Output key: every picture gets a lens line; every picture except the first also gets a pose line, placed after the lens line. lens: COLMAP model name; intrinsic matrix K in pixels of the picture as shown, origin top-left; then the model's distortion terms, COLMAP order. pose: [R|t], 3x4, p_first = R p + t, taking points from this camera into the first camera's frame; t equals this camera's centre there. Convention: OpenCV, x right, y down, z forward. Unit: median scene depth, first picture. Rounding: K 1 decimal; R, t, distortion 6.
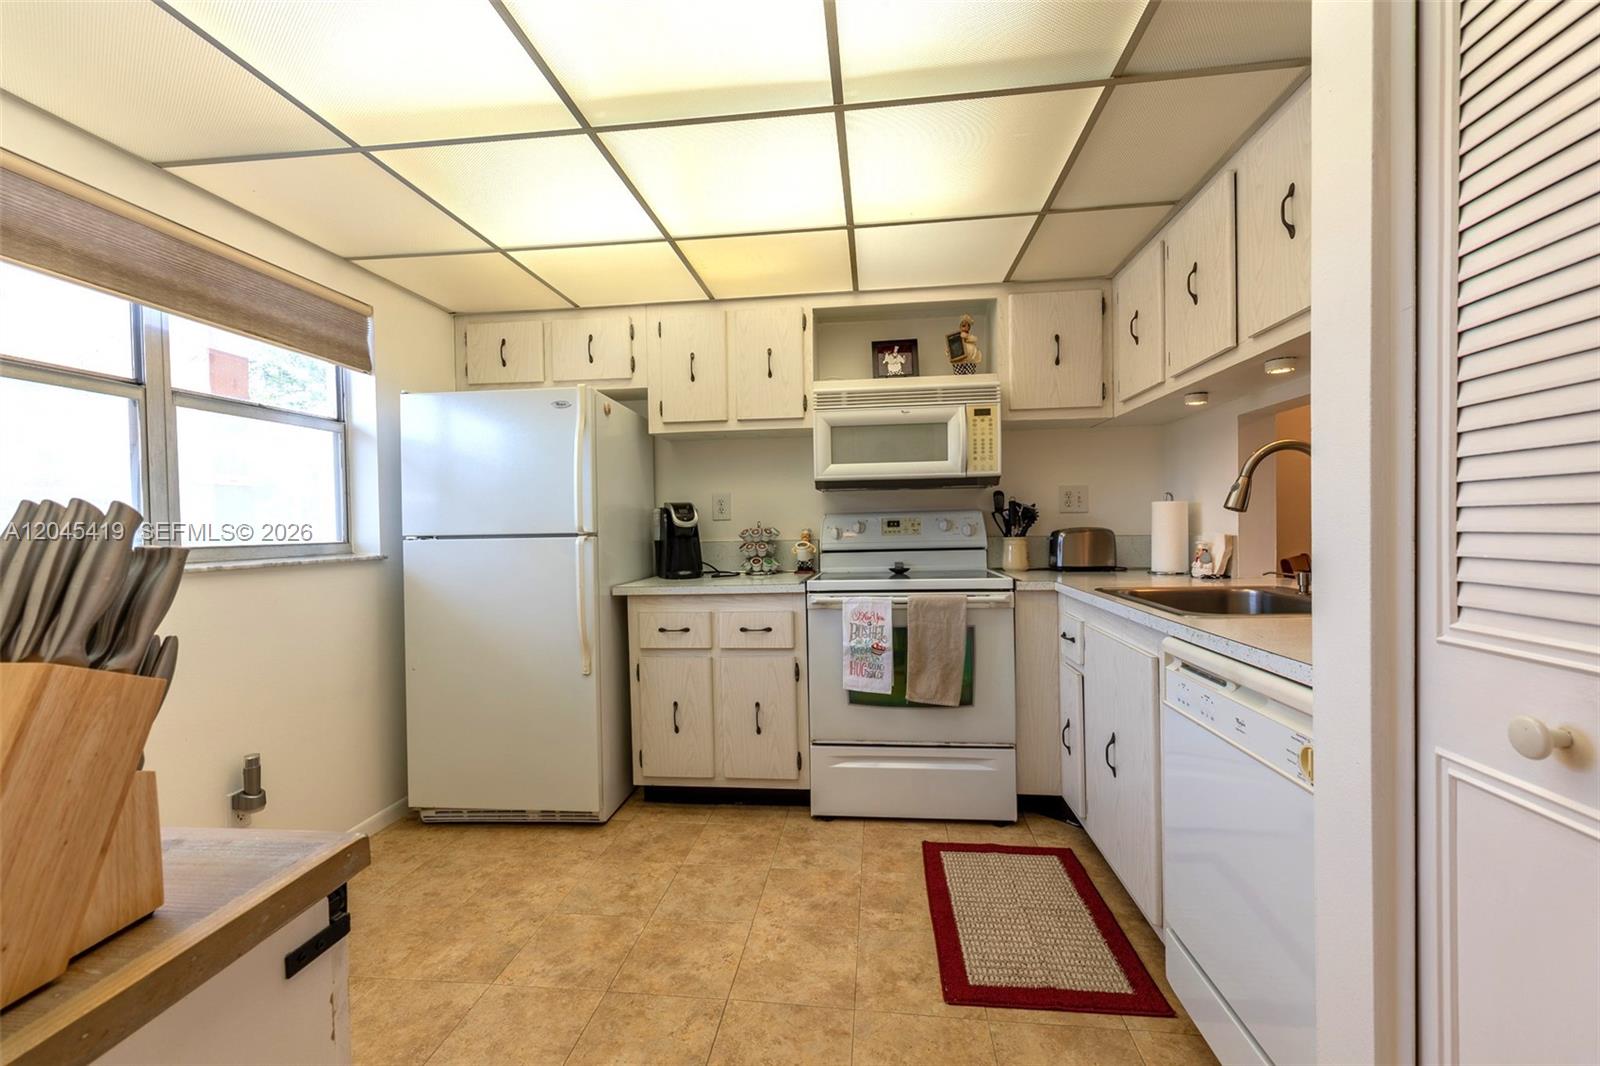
lens RADIAL K [[649.1, 0, 797.2], [0, 649.1, 532.2], [0, 0, 1]] dist [-0.001641, 0.001440]
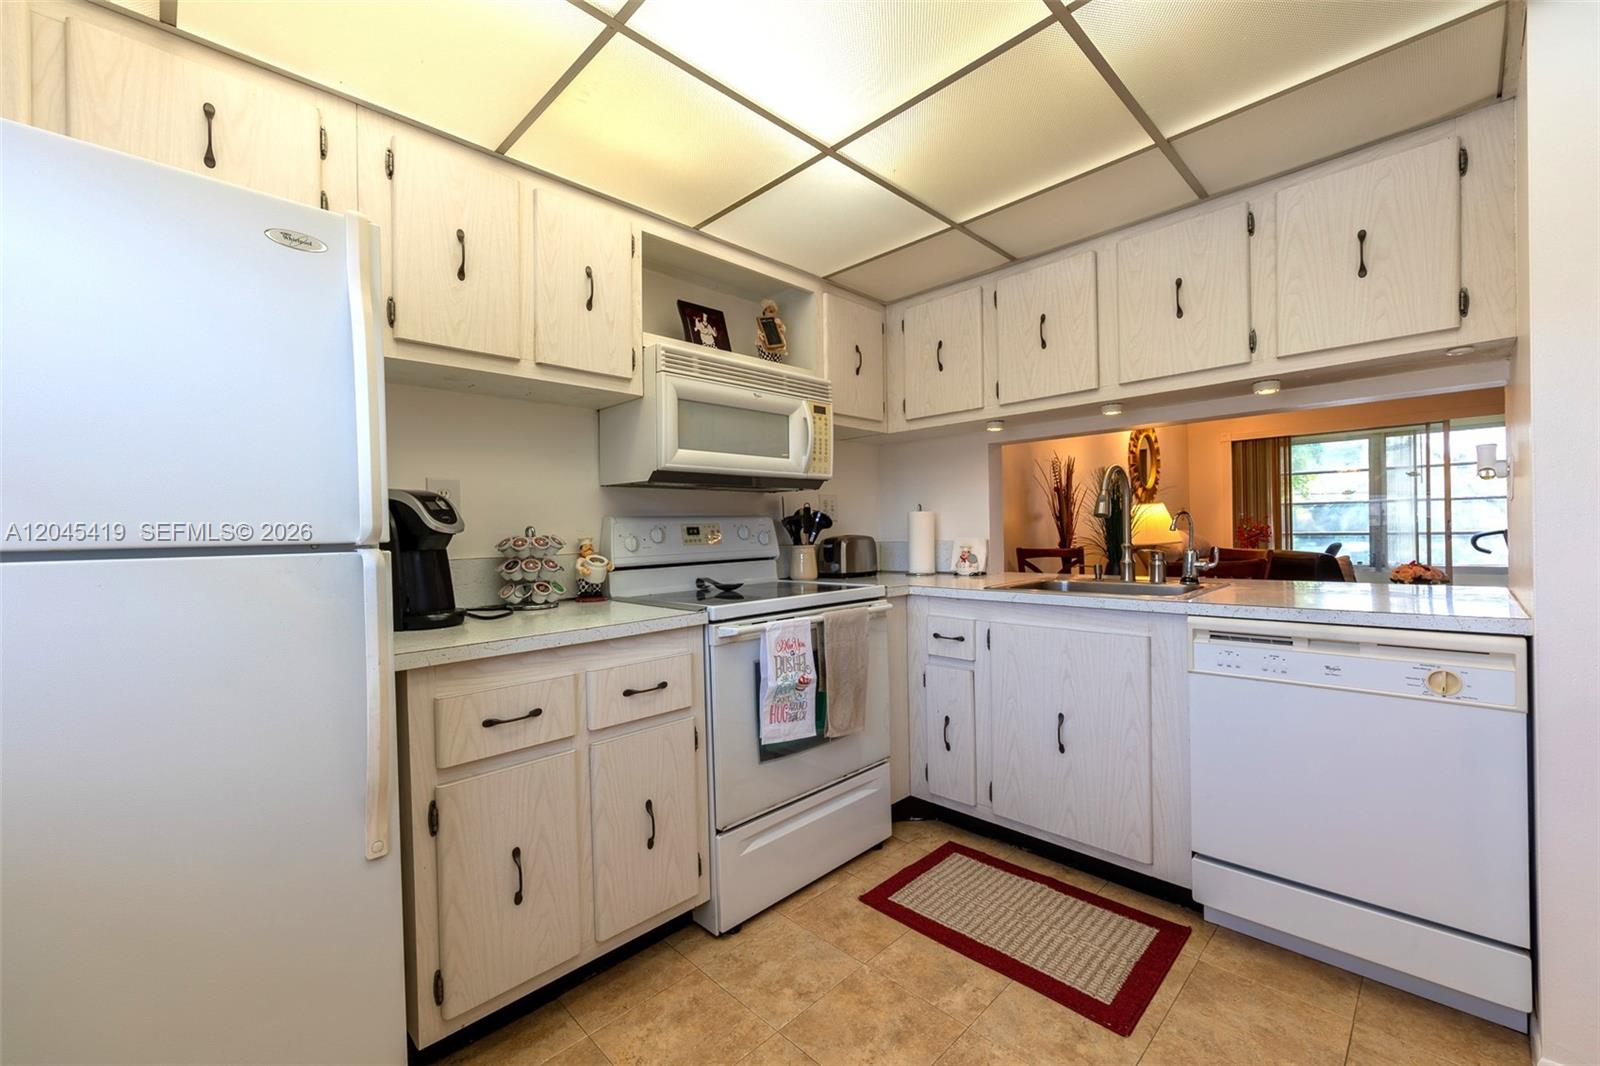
lens RADIAL K [[649.1, 0, 802.8], [0, 649.1, 533.2], [0, 0, 1]] dist [-0.001641, 0.001440]
pose [[0.616848, 0.003614, 0.787074, -0.495647], [0.018079, 0.999661, -0.018759, 0.009015], [-0.786874, 0.025802, 0.616574, 0.485228]]
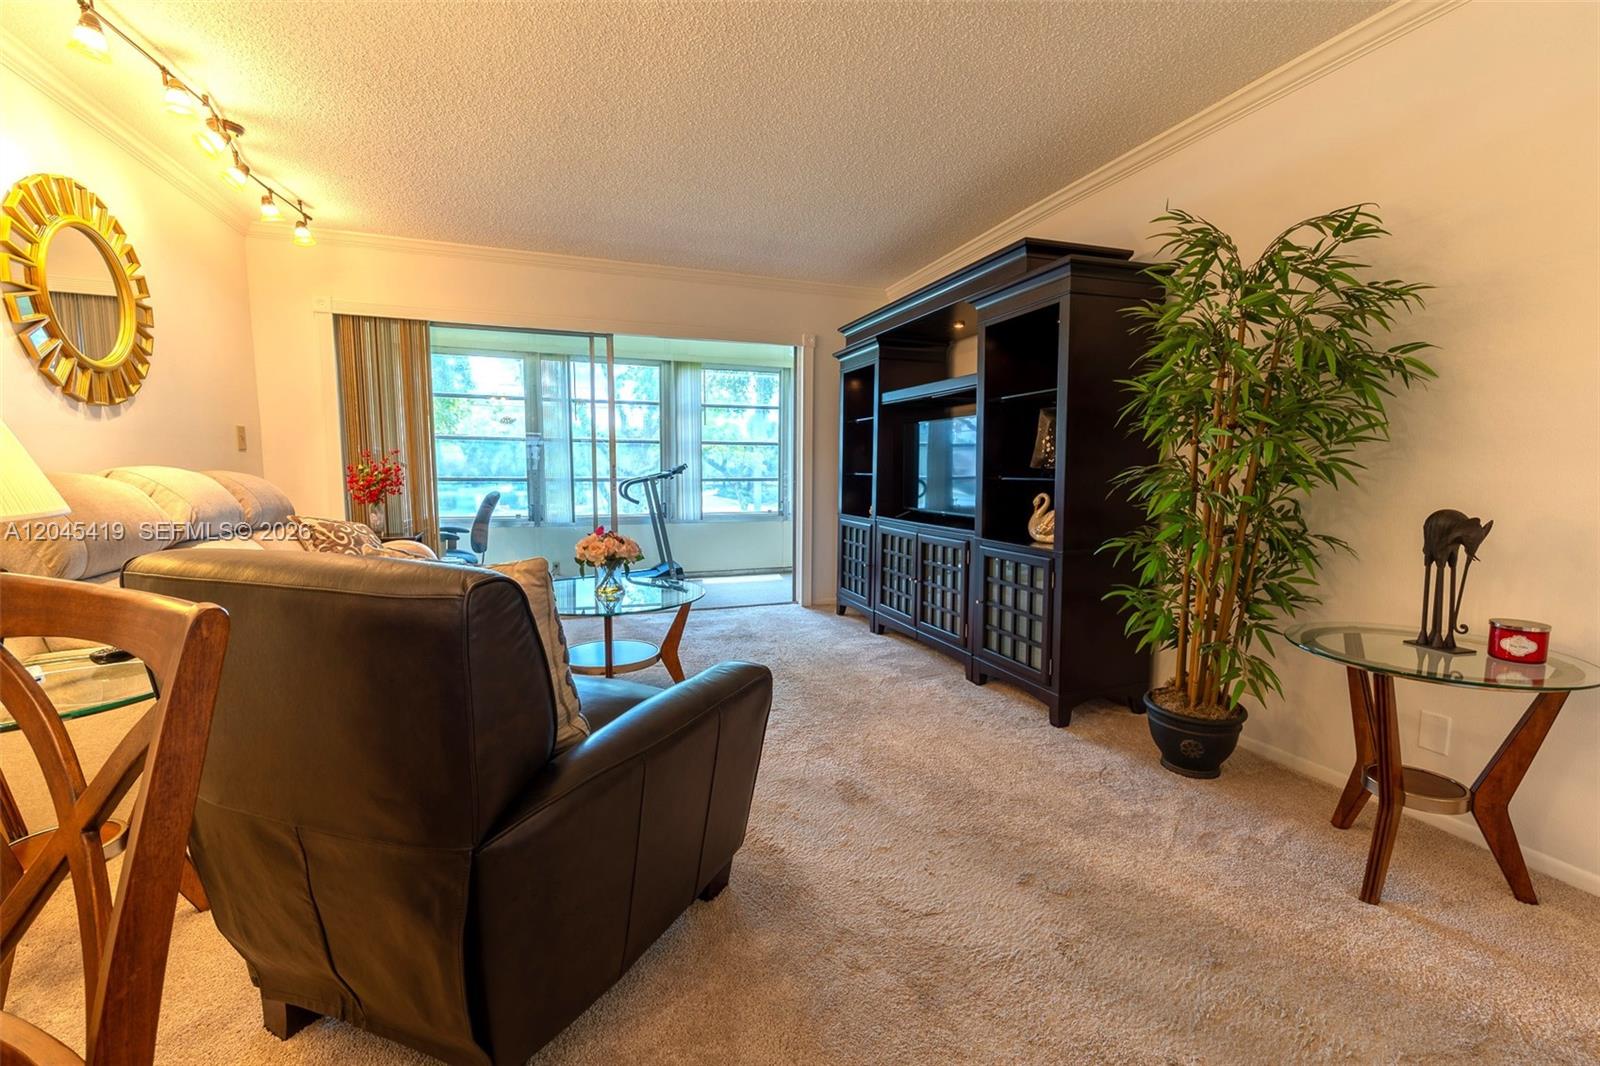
lens RADIAL K [[672.0, 0, 802.0], [0, 672.0, 533.8], [0, 0, 1]] dist [-0.003716, 0.001958]
pose [[-0.449144, -0.072874, 0.890483, 0.842860], [0.012897, 0.996036, 0.088017, -0.003749], [-0.893366, 0.051017, -0.446423, 0.482139]]
